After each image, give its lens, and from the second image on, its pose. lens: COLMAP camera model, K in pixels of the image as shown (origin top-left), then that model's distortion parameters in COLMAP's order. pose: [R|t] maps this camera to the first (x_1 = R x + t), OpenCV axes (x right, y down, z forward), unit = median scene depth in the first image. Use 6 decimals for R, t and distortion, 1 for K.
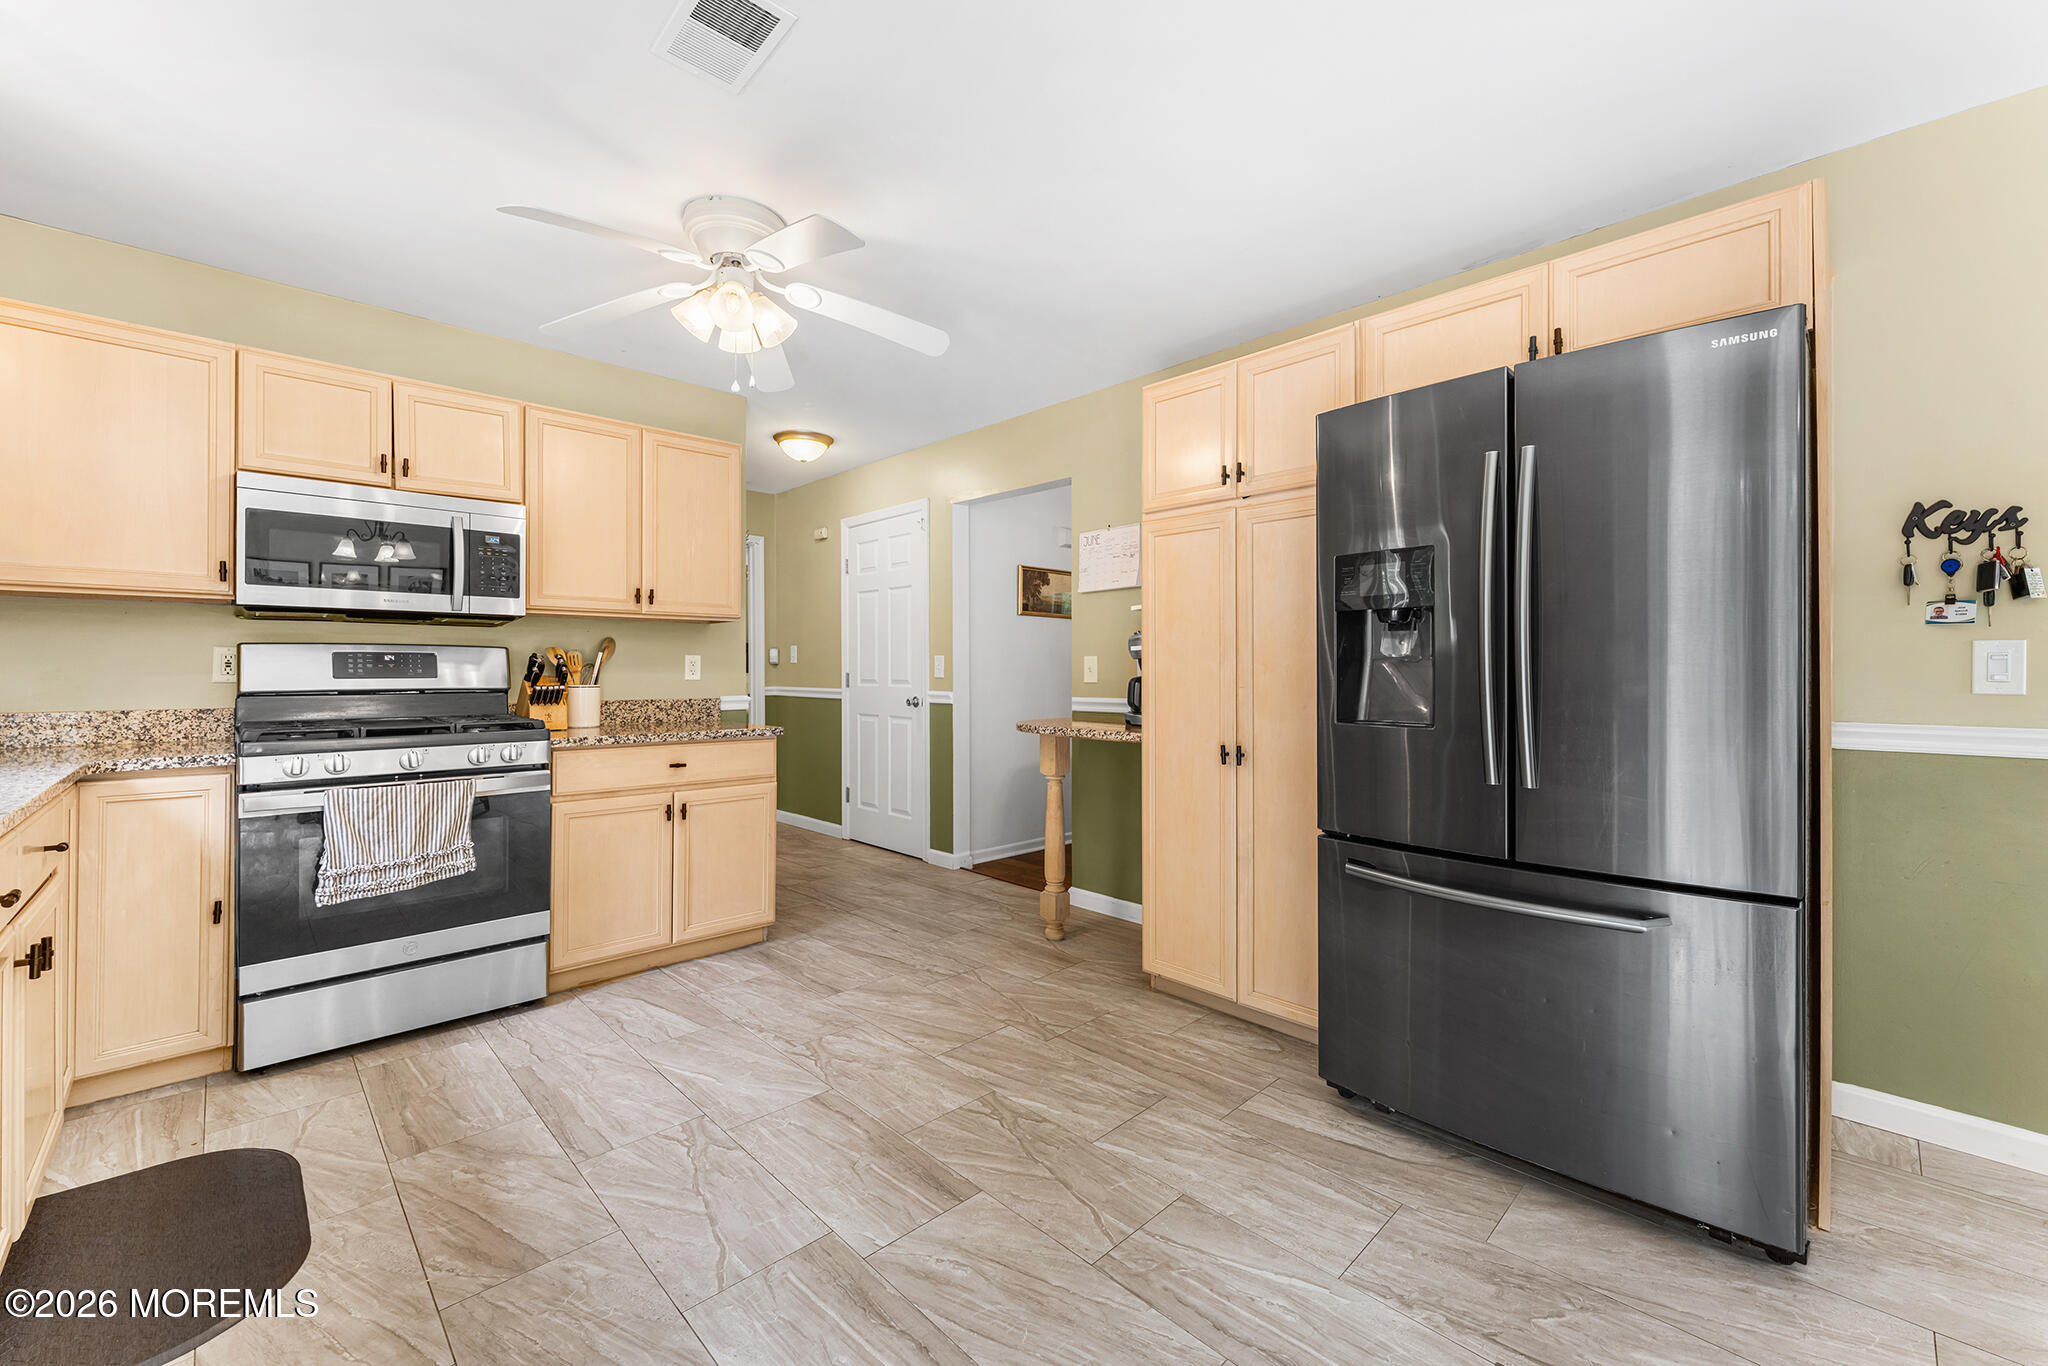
lens RADIAL K [[828.8, 0, 1015.4], [0, 828.8, 664.1], [0, 0, 1]] dist [0.000965, -0.001378]
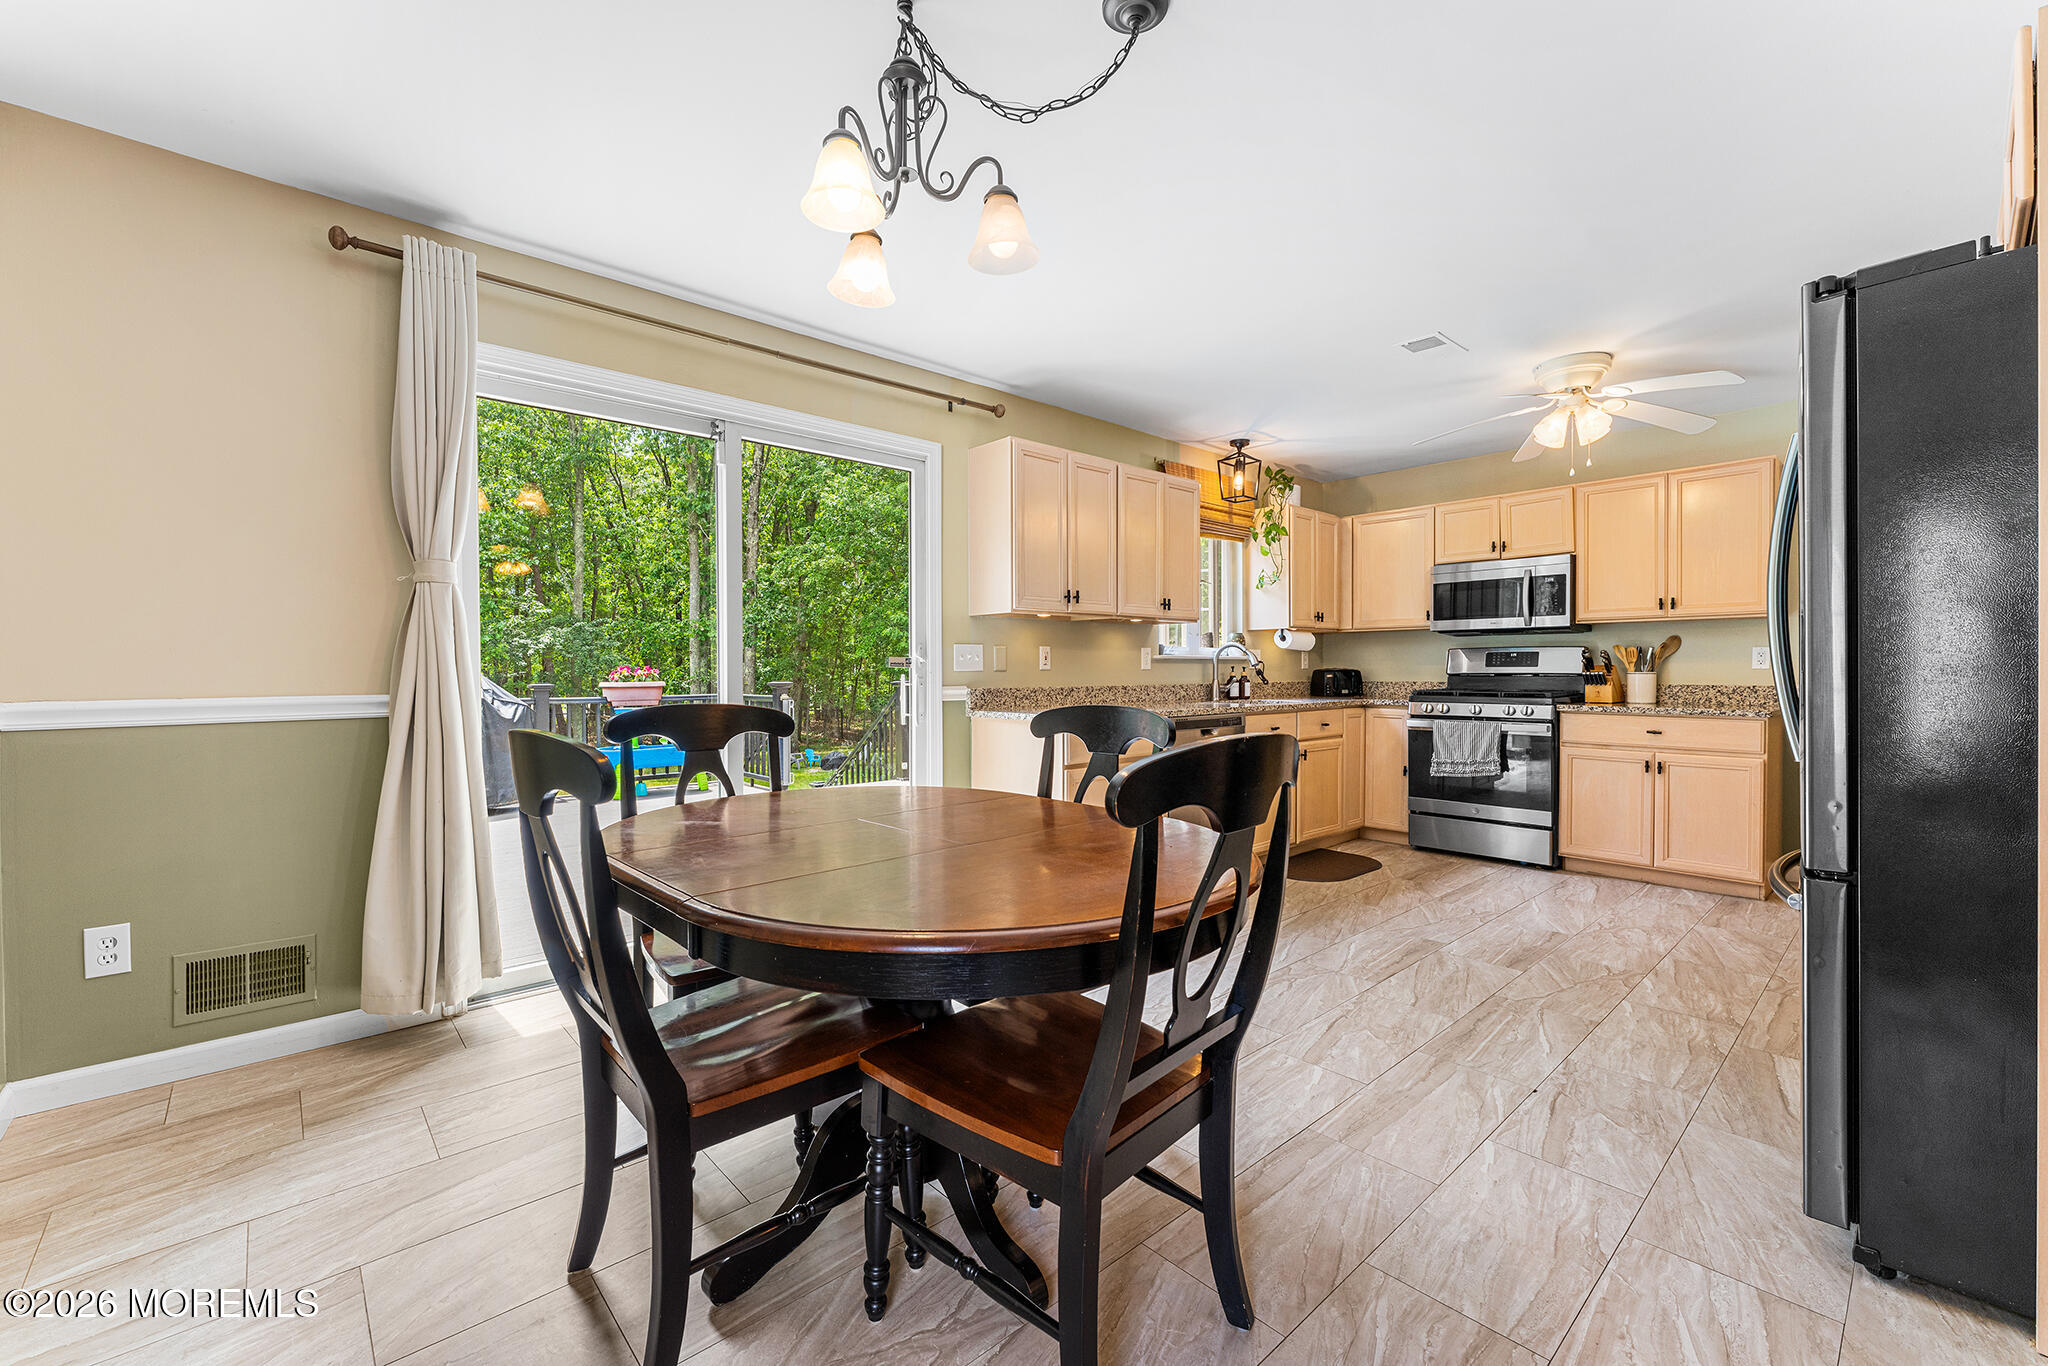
lens RADIAL K [[828.8, 0, 1028.3], [0, 828.8, 679.6], [0, 0, 1]] dist [0.000965, -0.001378]
pose [[-0.023510, 0.012092, -0.999650, 1.020648], [0.009855, 0.999881, 0.011863, 0.013509], [0.999675, -0.009573, -0.023626, 0.033638]]
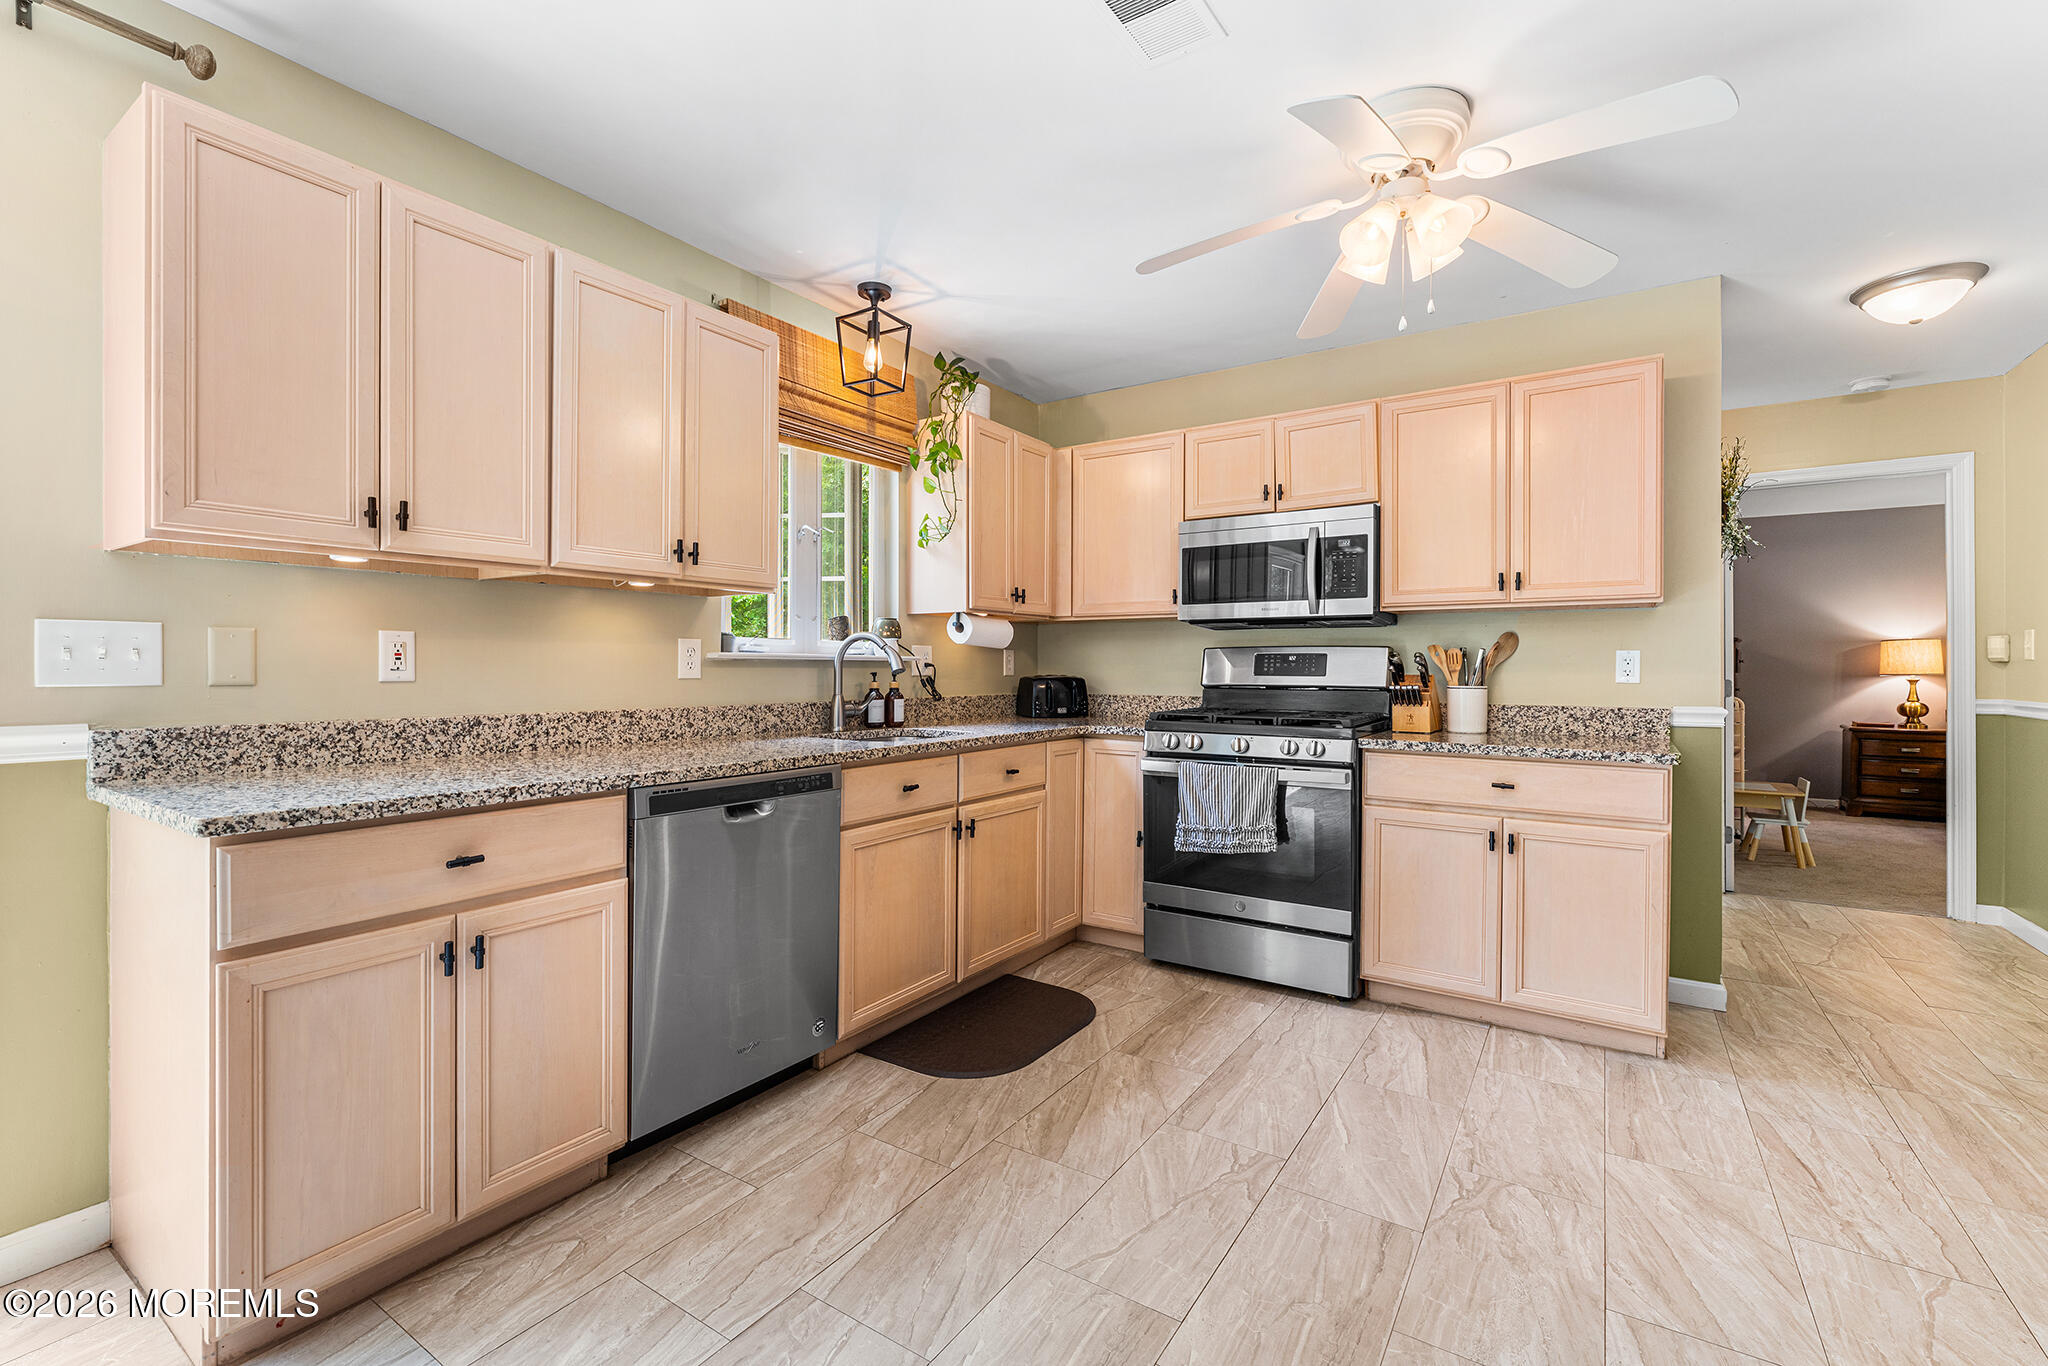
lens RADIAL K [[880.5, 0, 1013.7], [0, 880.5, 669.2], [0, 0, 1]] dist [-0.000840, 0.000976]
pose [[0.217059, 0.001828, -0.976157, 0.364692], [0.002762, 0.999993, 0.002486, 0.003677], [0.976155, -0.003236, 0.217052, 0.368470]]
